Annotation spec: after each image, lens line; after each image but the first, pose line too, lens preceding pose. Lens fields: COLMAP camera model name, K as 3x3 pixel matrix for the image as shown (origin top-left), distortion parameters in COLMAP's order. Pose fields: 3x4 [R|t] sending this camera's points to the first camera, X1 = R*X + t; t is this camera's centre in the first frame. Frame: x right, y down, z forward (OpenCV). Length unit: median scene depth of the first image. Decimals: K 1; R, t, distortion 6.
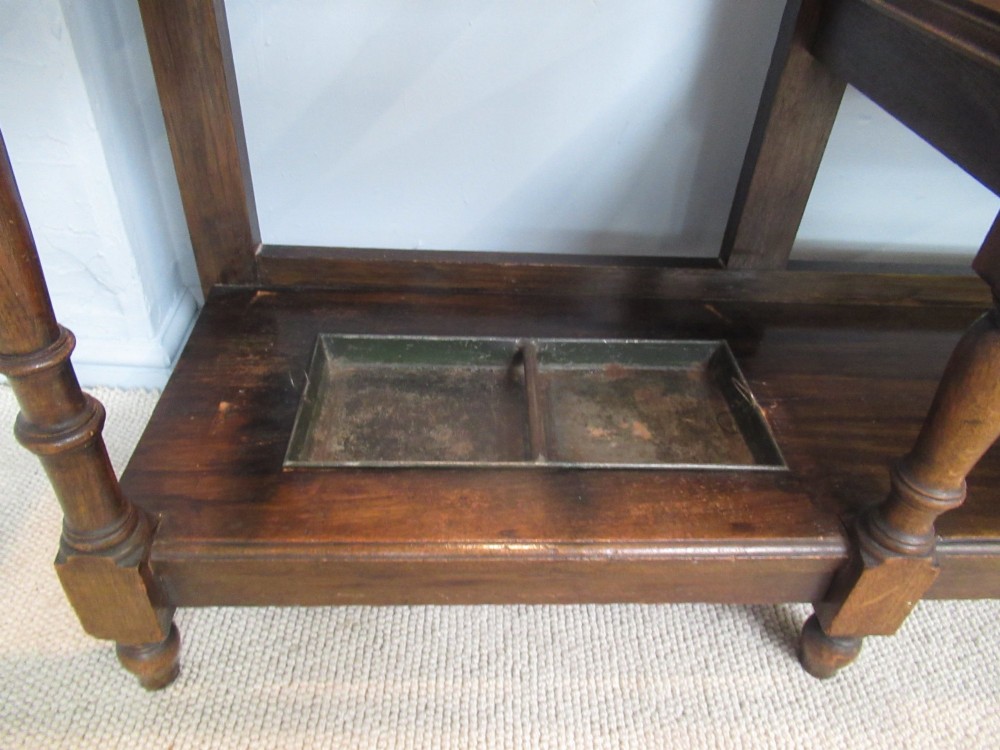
lens RADIAL K [[748.6, 0, 500.7], [0, 748.6, 382.2], [0, 0, 1]] dist [-0.008147, 0.006294]
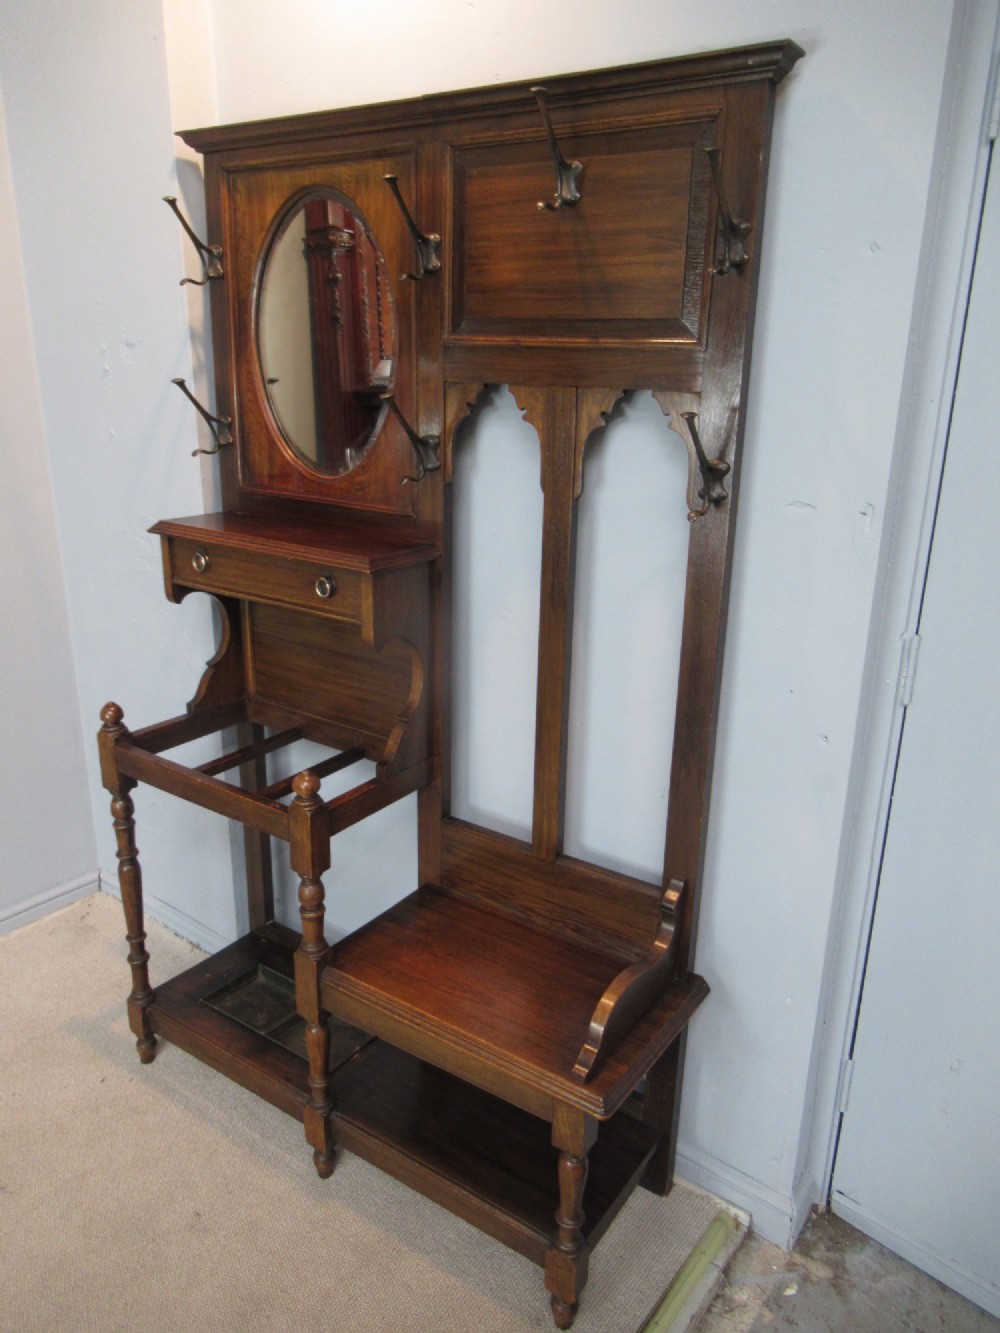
lens RADIAL K [[997.9, 0, 499.4], [0, 997.9, 666.7], [0, 0, 1]] dist [-0.008147, 0.006294]
pose [[0.795659, 0.152178, -0.586318, 2.473181], [-0.360734, 0.896614, -0.256816, -0.434231], [0.486619, 0.415842, 0.768295, -1.779838]]
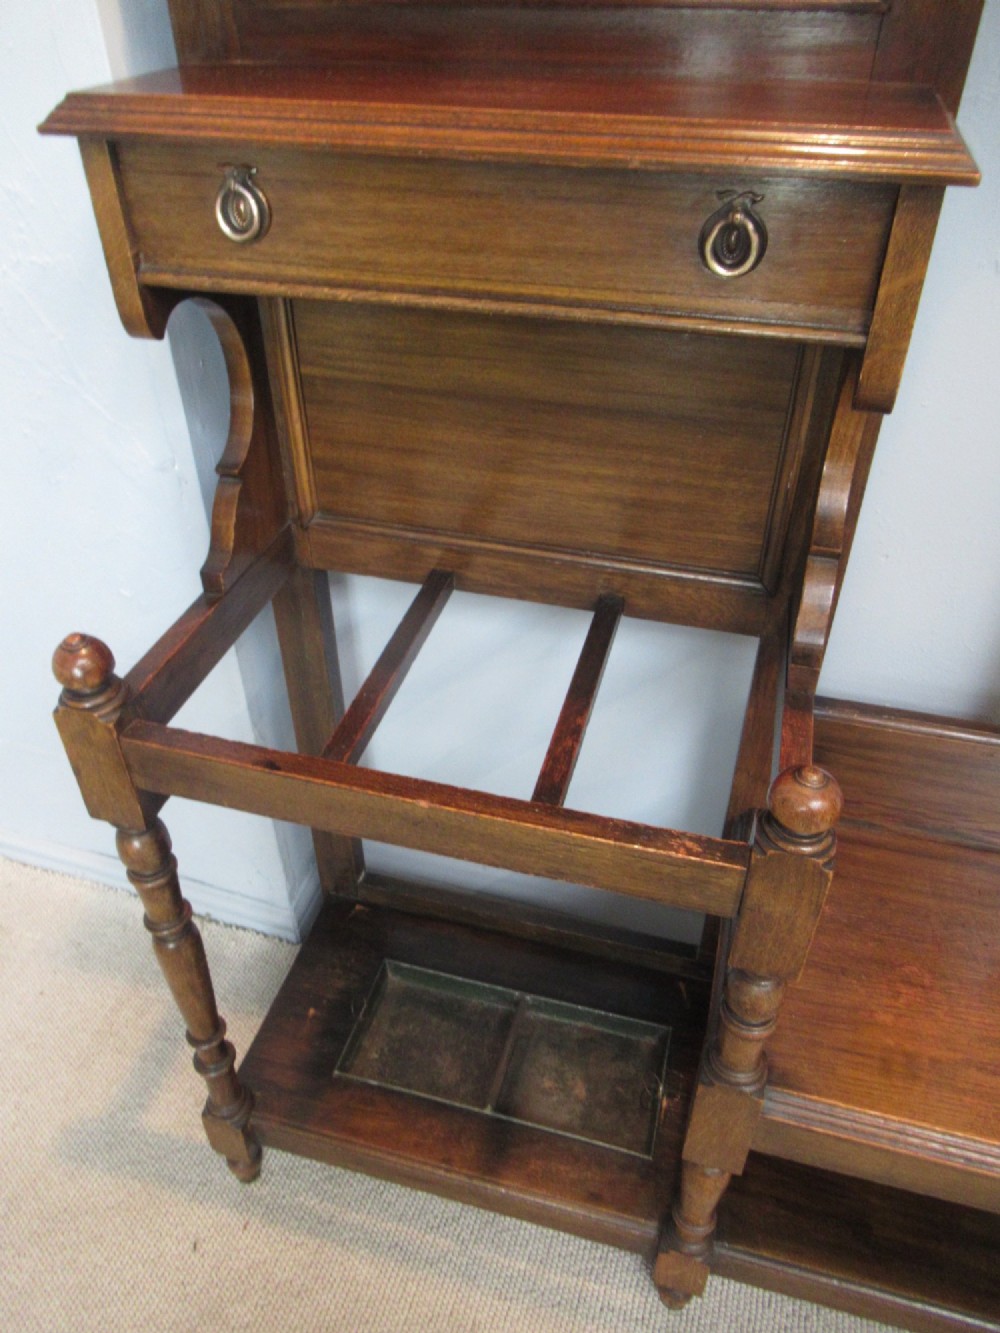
lens RADIAL K [[997.9, 0, 497.3], [0, 997.9, 667.0], [0, 0, 1]] dist [-0.008147, 0.006294]
pose [[0.948354, 0.146221, -0.281504, 0.478394], [-0.151354, 0.988473, 0.003548, -0.746585], [0.278778, 0.039242, 0.959554, -0.917746]]
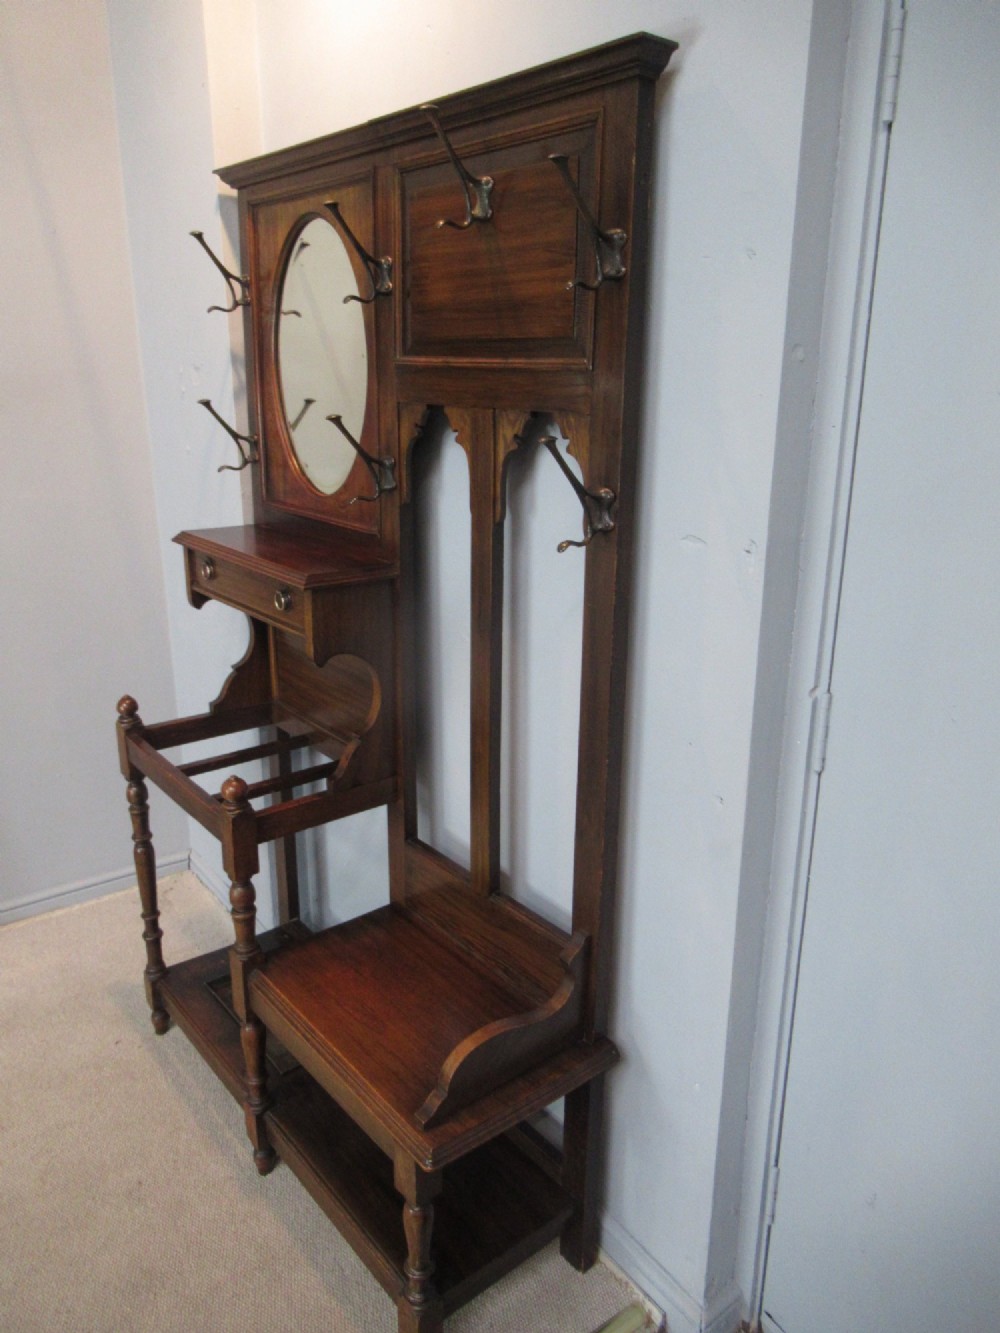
lens RADIAL K [[997.9, 0, 499.3], [0, 997.9, 667.5], [0, 0, 1]] dist [-0.008147, 0.006294]
pose [[0.591668, 0.194372, -0.782399, 3.090983], [-0.486493, 0.859959, -0.154257, -0.881263], [0.642848, 0.471901, 0.603370, -1.193936]]
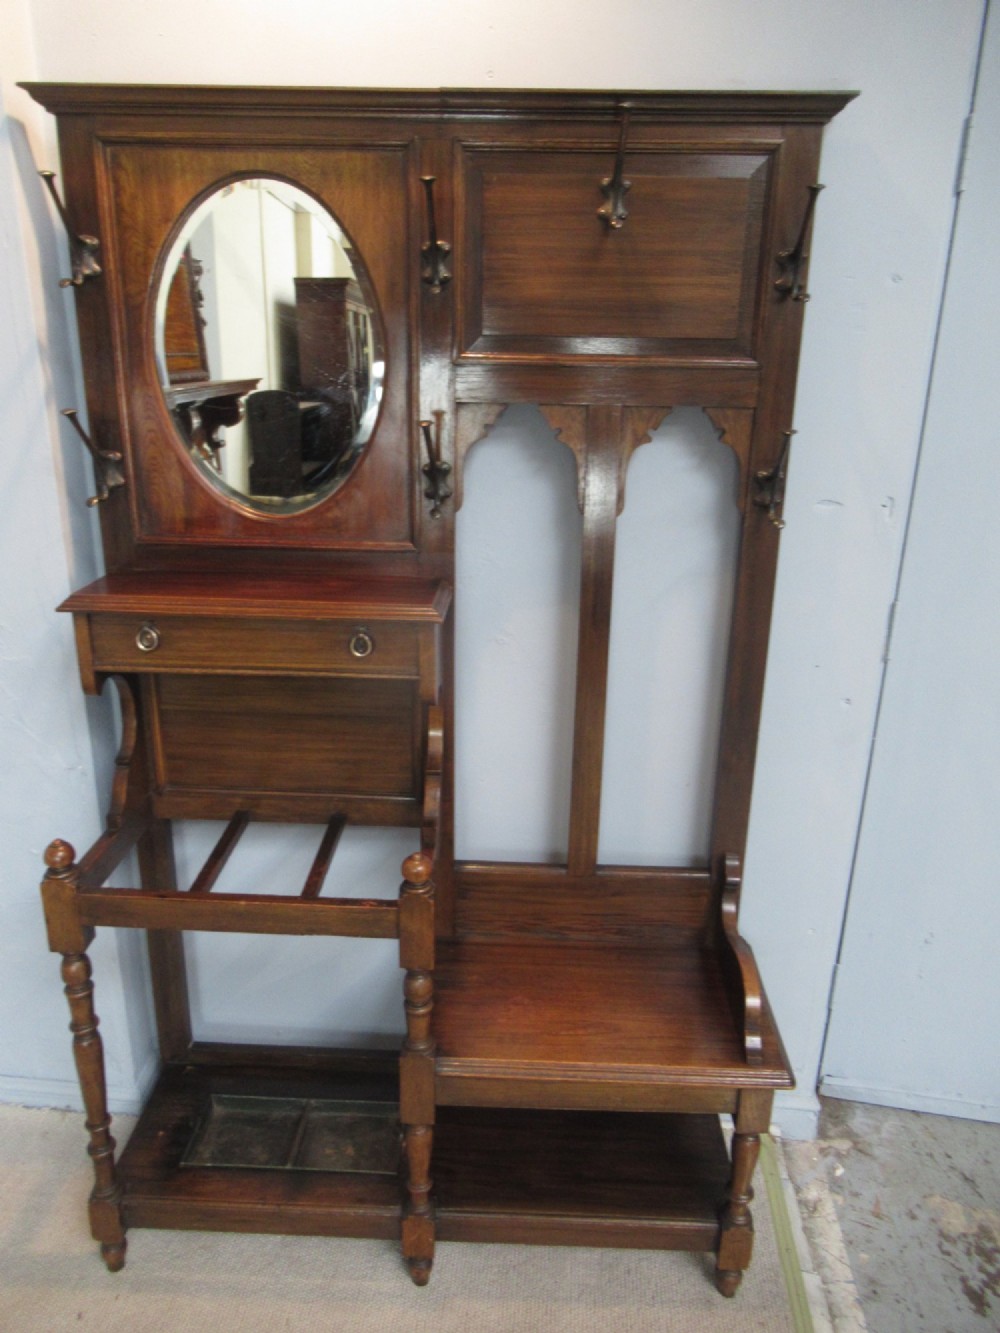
lens RADIAL K [[997.9, 0, 502.0], [0, 997.9, 665.5], [0, 0, 1]] dist [-0.008147, 0.006294]
pose [[0.996292, -0.006668, -0.085775, 0.924858], [-0.022517, 0.942033, -0.334765, -0.316564], [0.083035, 0.335455, 0.938390, -2.214903]]
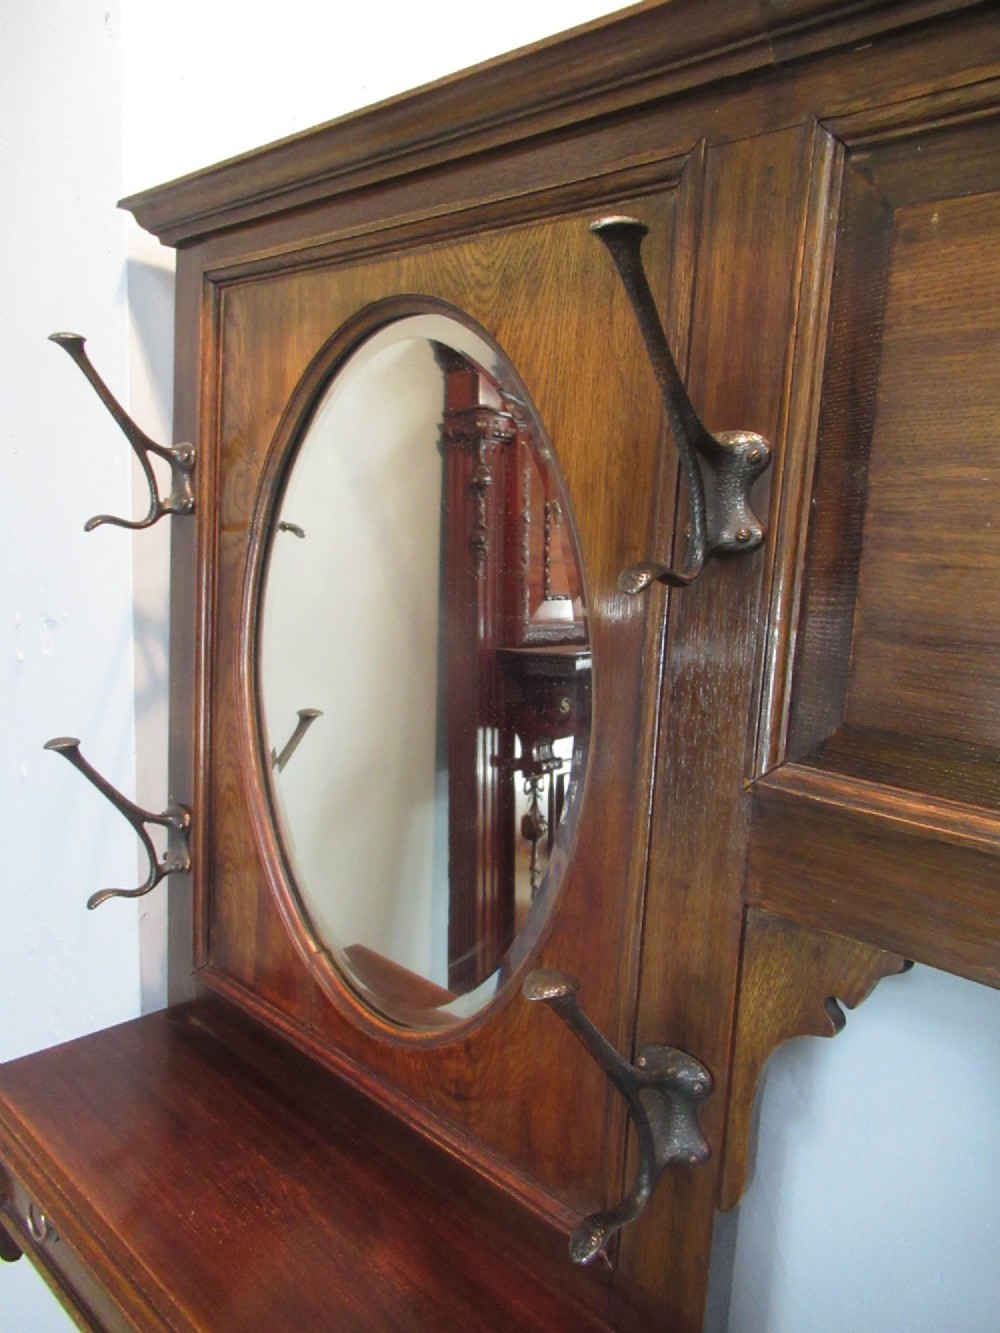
lens RADIAL K [[997.9, 0, 494.8], [0, 997.9, 664.0], [0, 0, 1]] dist [-0.008147, 0.006294]
pose [[0.687189, 0.092475, -0.720569, 1.023842], [-0.463499, 0.819575, -0.336847, -1.602012], [0.559411, 0.565460, 0.606065, -0.768935]]
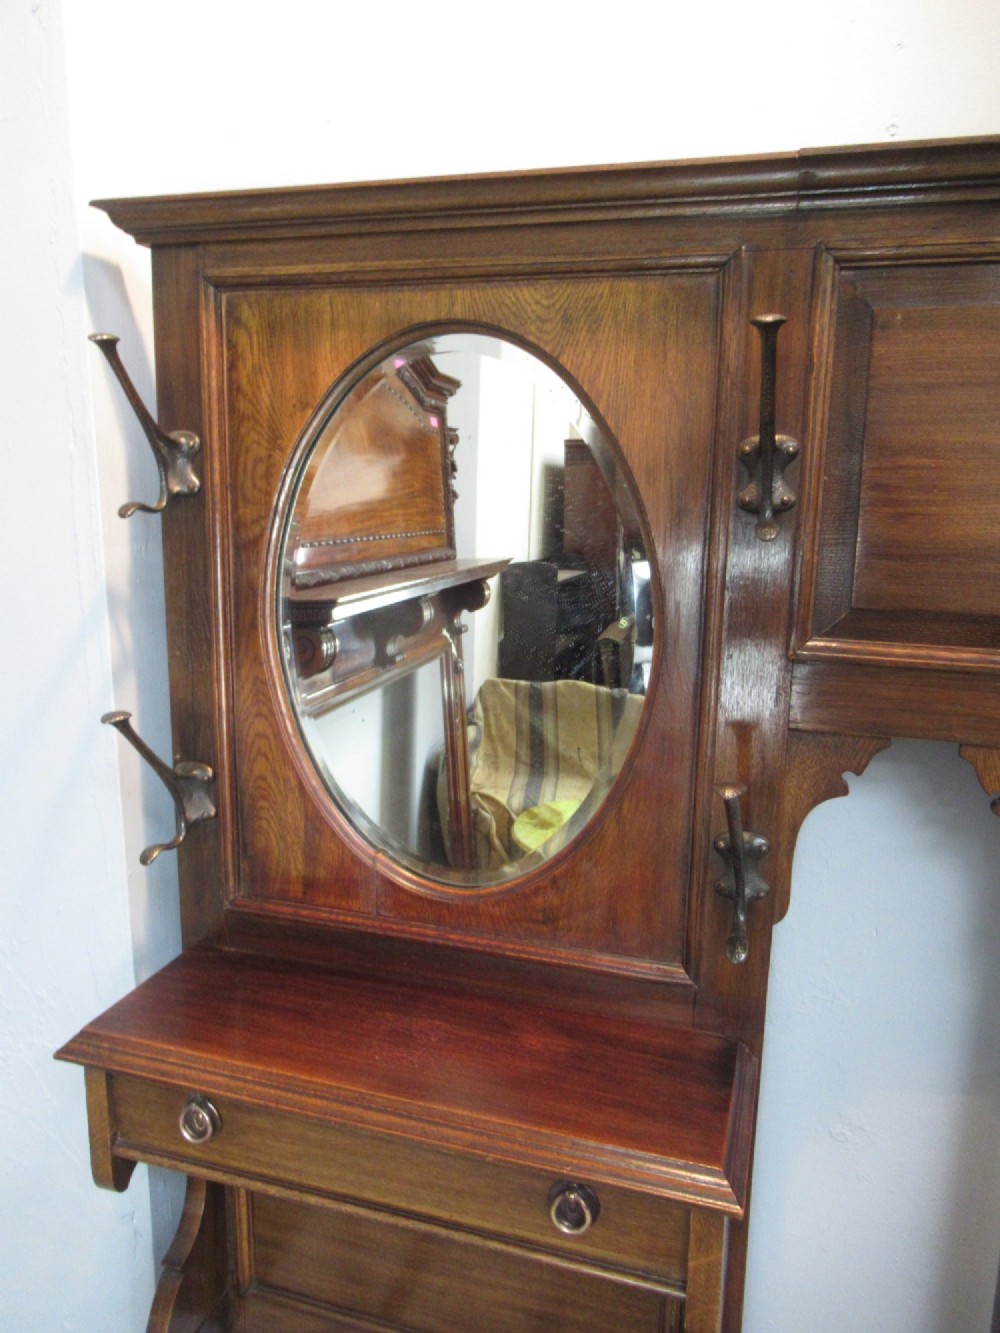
lens RADIAL K [[997.9, 0, 502.2], [0, 997.9, 664.6], [0, 0, 1]] dist [-0.008147, 0.006294]
pose [[0.940600, 0.030258, -0.338165, 0.678504], [-0.184431, 0.881787, -0.434092, -1.238072], [0.285055, 0.470675, 0.834990, -1.306356]]
